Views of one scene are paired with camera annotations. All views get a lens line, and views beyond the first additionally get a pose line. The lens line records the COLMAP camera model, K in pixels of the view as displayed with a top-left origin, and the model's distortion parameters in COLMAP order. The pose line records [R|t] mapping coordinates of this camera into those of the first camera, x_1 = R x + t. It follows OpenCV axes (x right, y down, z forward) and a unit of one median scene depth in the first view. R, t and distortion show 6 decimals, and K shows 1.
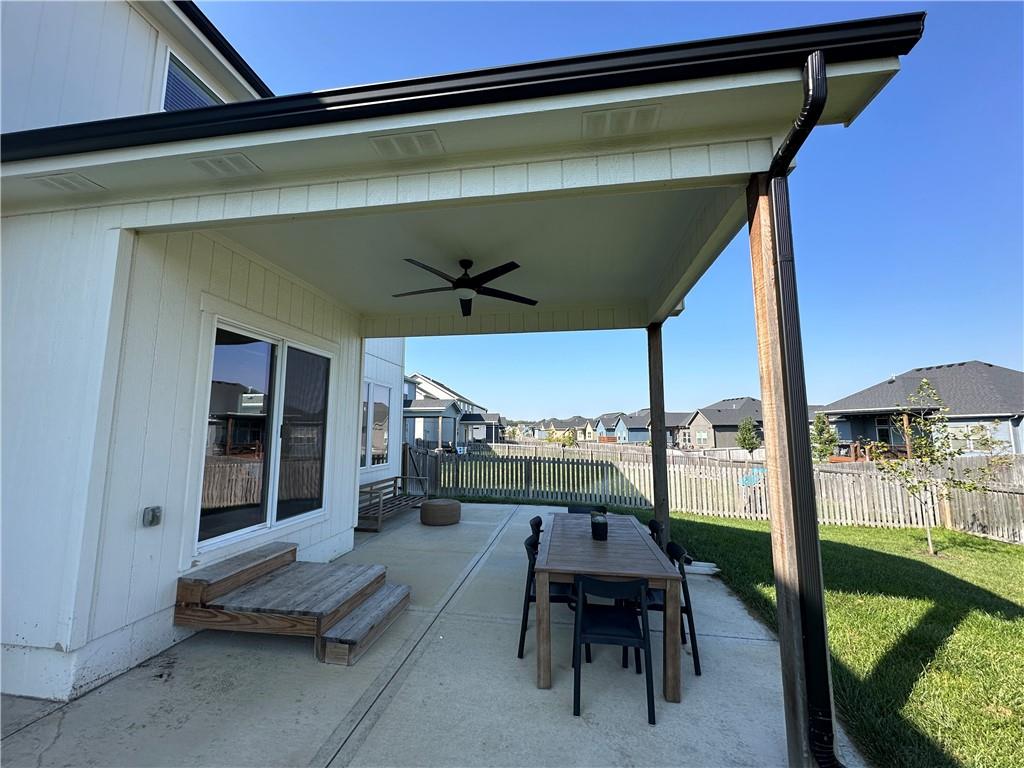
lens RADIAL K [[417.7, 0, 512.0], [0, 417.7, 384.0], [0, 0, 1]] dist [-0.000631, -0.000048]
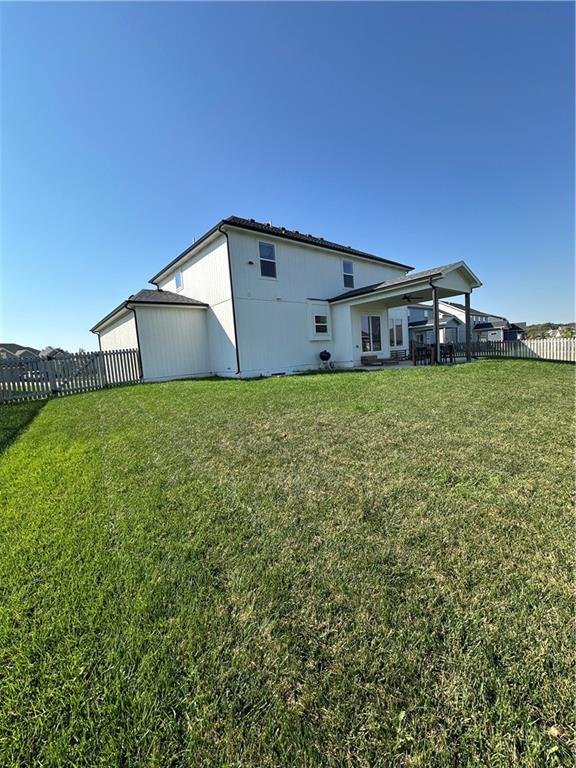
lens RADIAL K [[313.3, 0, 288.0], [0, 313.3, 384.0], [0, 0, 1]] dist [-0.000631, -0.000048]
pose [[0.746369, 0.005484, -0.665509, 0.649099], [0.148122, 0.973517, 0.174141, -0.056182], [0.648840, -0.228550, 0.725791, -1.363621]]
